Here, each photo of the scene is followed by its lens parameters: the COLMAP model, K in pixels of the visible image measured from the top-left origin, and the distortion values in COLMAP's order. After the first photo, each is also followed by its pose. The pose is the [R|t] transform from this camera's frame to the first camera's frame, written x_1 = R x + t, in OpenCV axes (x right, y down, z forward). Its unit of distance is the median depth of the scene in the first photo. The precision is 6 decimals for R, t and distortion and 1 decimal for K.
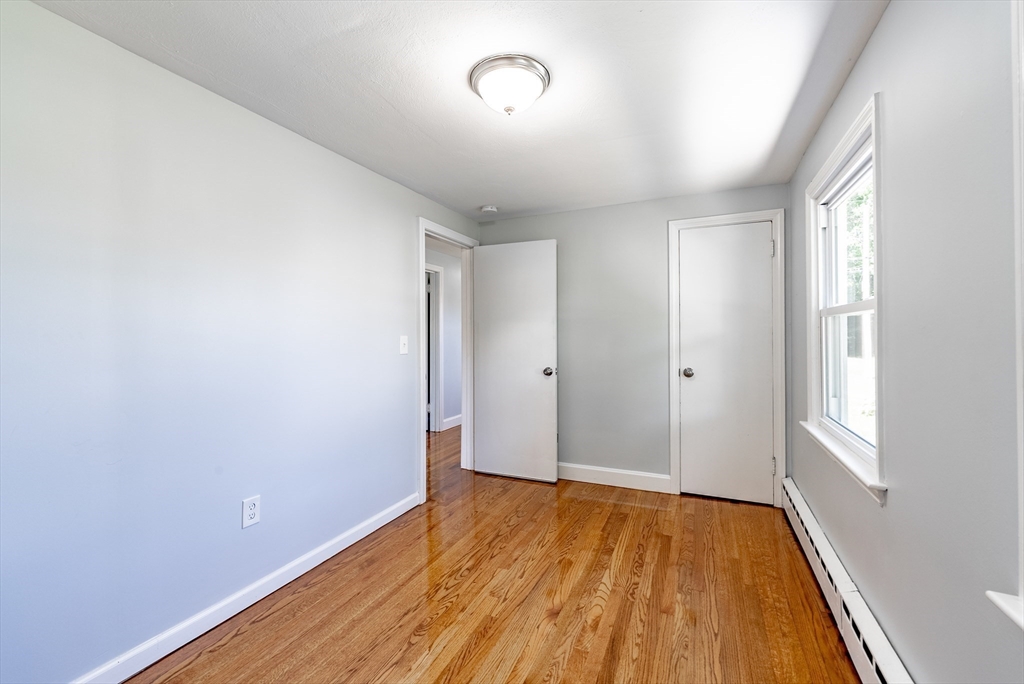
lens RADIAL K [[419.3, 0, 512.7], [0, 419.3, 334.8], [0, 0, 1]] dist [0.000370, -0.000254]
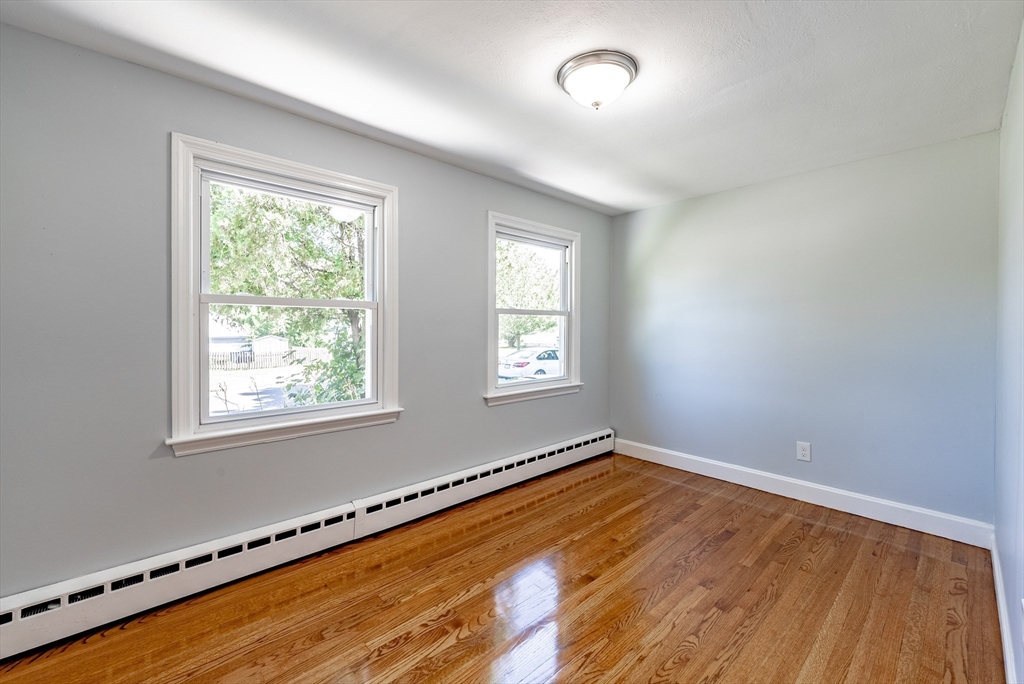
lens RADIAL K [[422.7, 0, 514.1], [0, 422.7, 333.5], [0, 0, 1]] dist [-0.000045, -0.000148]
pose [[-0.926439, -0.006284, 0.376391, -0.126503], [-0.002698, 0.999946, 0.010055, 0.008224], [-0.376434, 0.008300, -0.926406, 1.213218]]
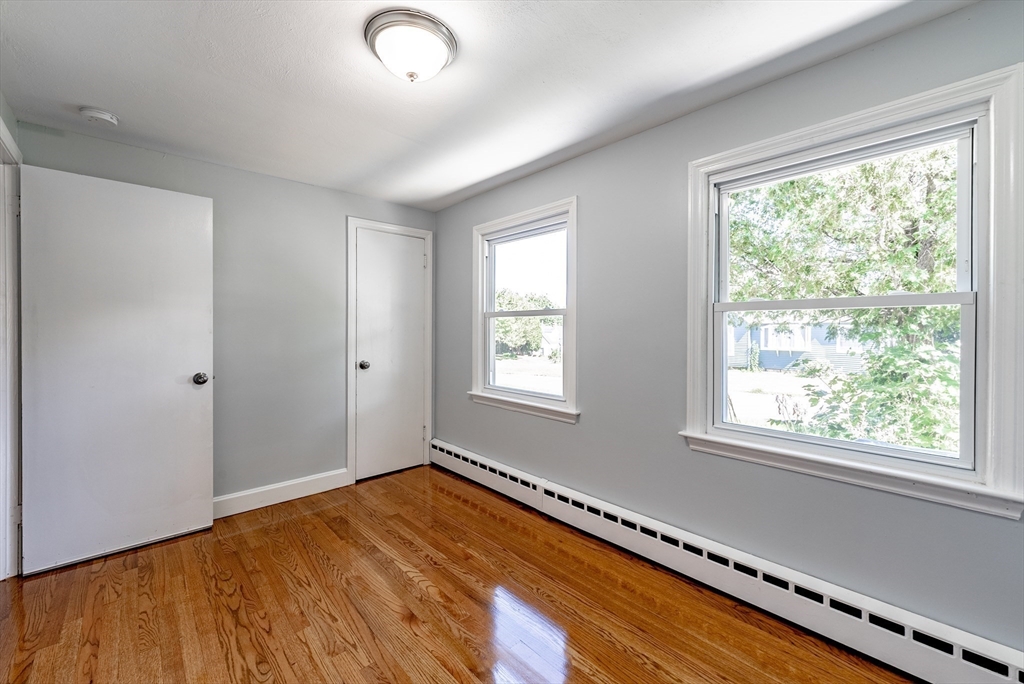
lens RADIAL K [[419.3, 0, 512.7], [0, 419.3, 334.8], [0, 0, 1]] dist [0.000370, -0.000254]
pose [[0.394795, -0.005880, 0.918751, -0.443968], [-0.006348, 0.999938, 0.009127, 0.002582], [-0.918747, -0.009435, 0.394733, 0.262412]]
